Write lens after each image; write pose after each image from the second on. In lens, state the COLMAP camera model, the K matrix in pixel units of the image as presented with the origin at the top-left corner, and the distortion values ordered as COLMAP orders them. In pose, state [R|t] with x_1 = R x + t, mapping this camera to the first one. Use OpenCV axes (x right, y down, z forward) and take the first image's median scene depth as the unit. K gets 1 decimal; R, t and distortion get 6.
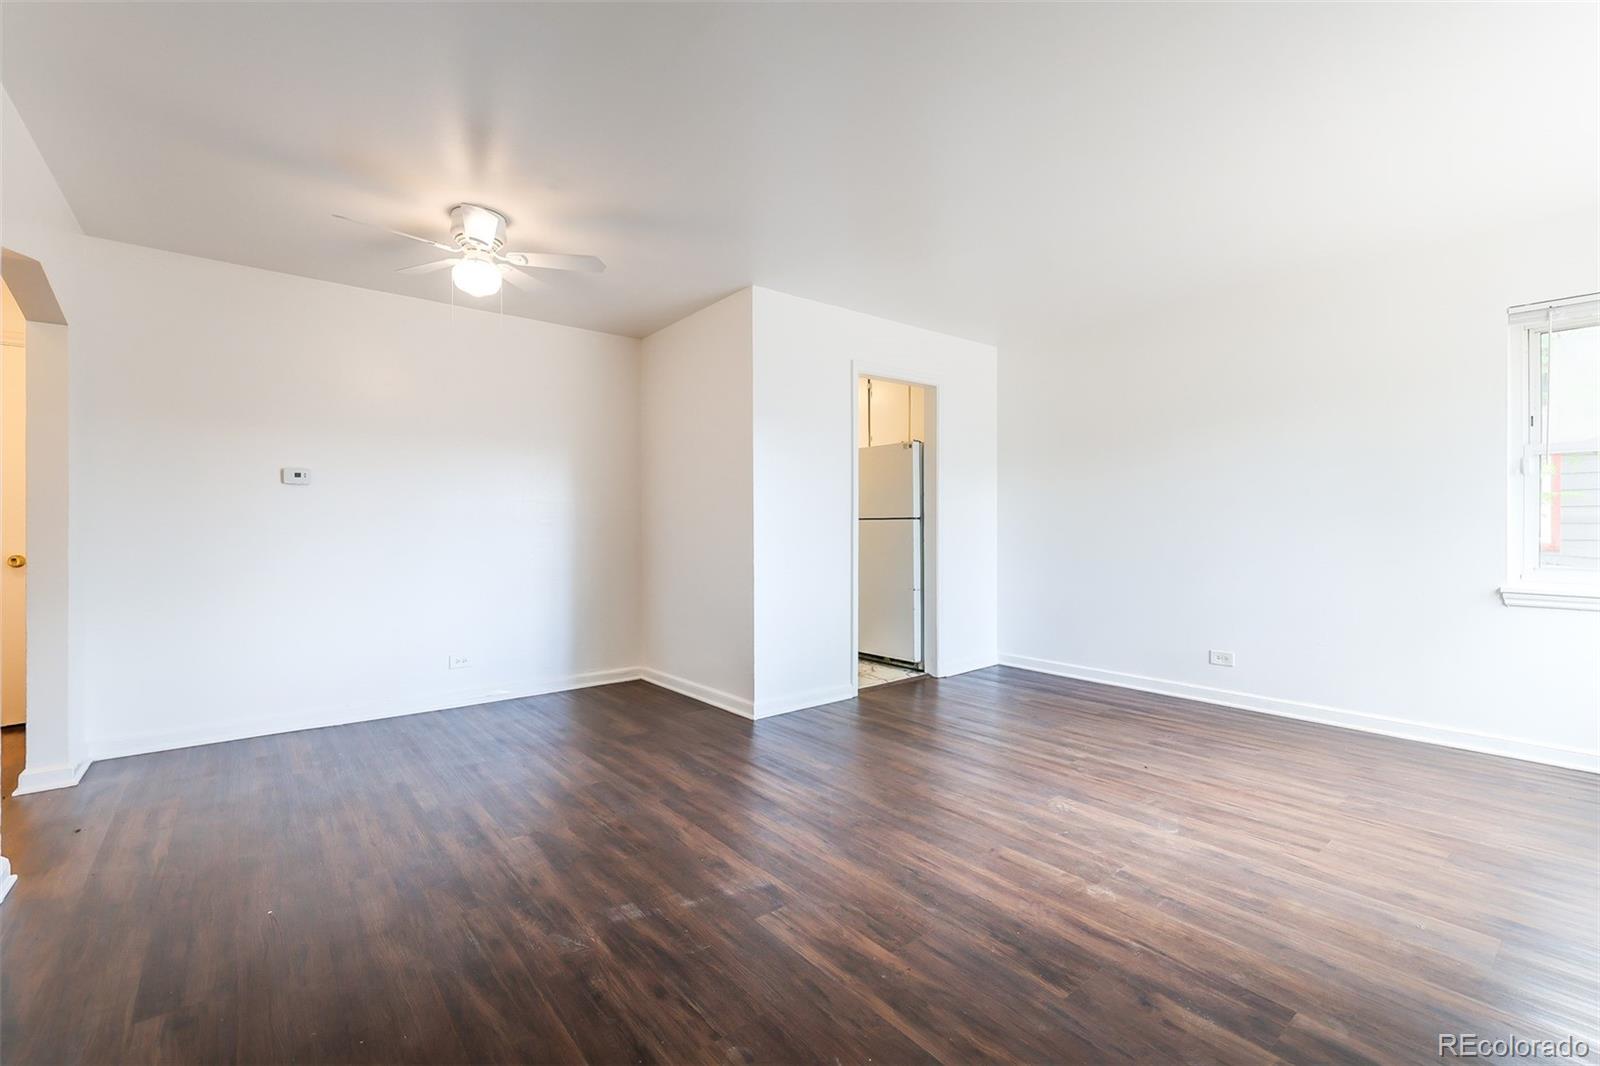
lens RADIAL K [[688.5, 0, 802.7], [0, 688.5, 543.3], [0, 0, 1]] dist [0.006508, -0.000997]
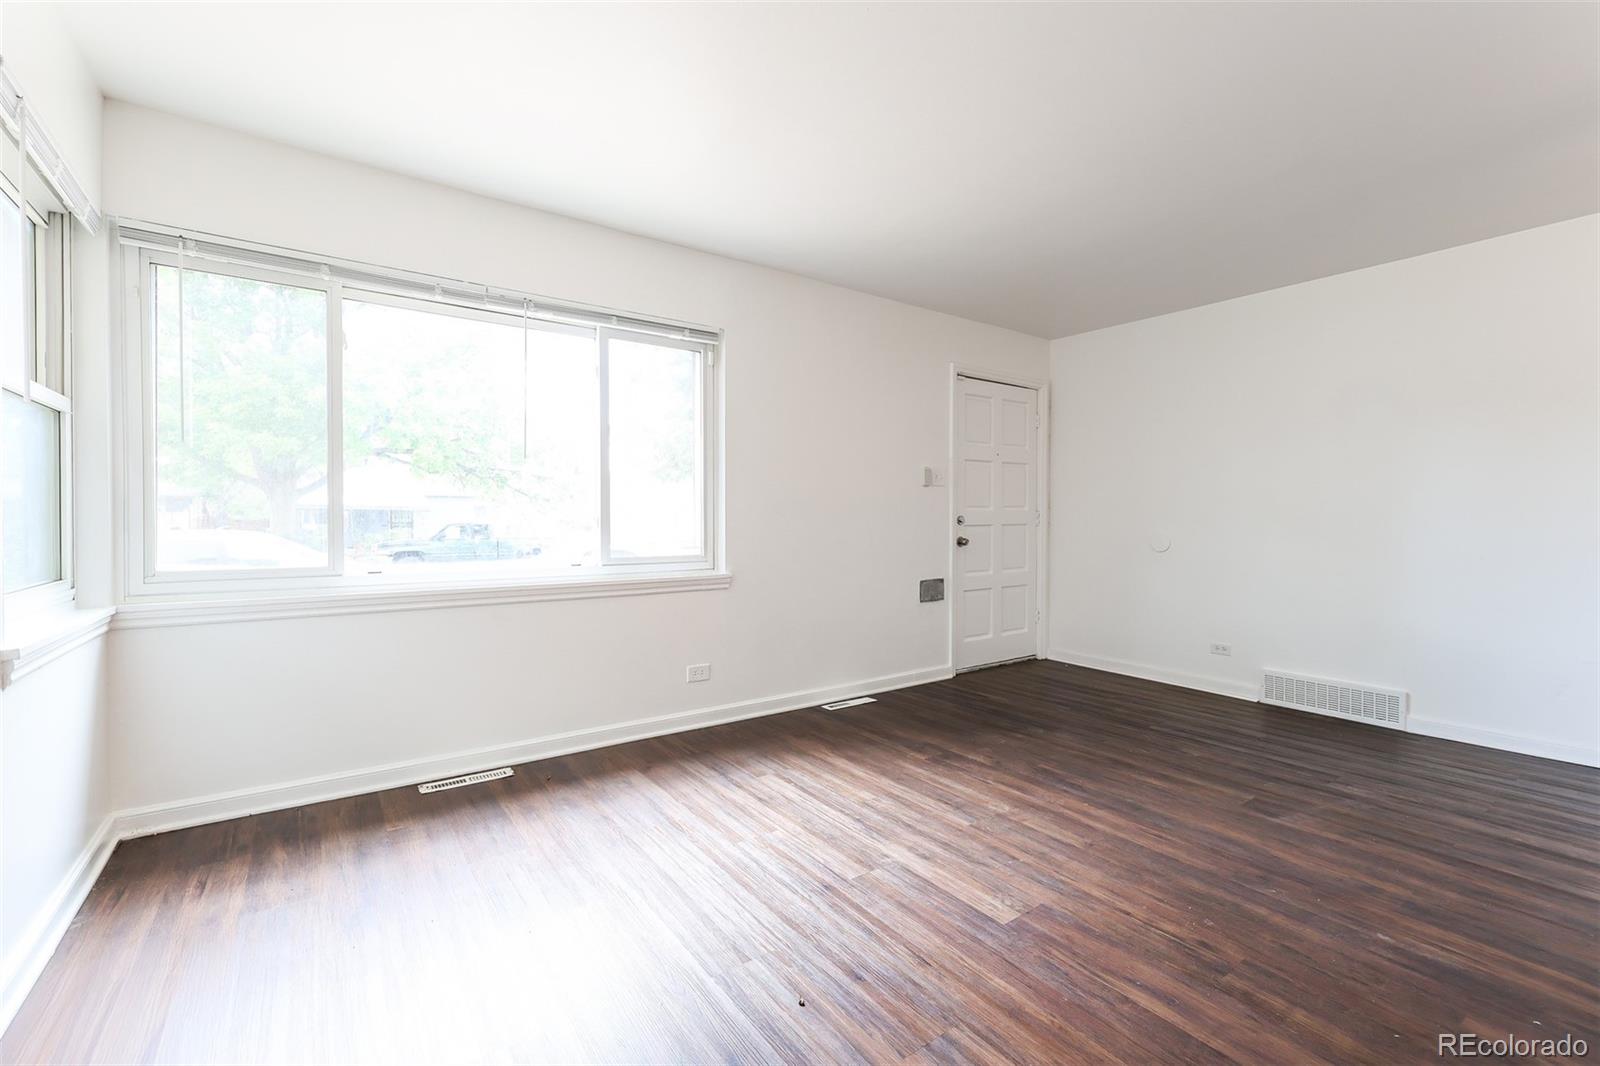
lens RADIAL K [[688.5, 0, 798.2], [0, 688.5, 526.7], [0, 0, 1]] dist [0.006508, -0.000997]
pose [[-0.997966, -0.002913, 0.063684, 0.619266], [-0.001074, 0.999582, 0.028900, -0.039657], [-0.063741, 0.028773, -0.997552, 1.956166]]
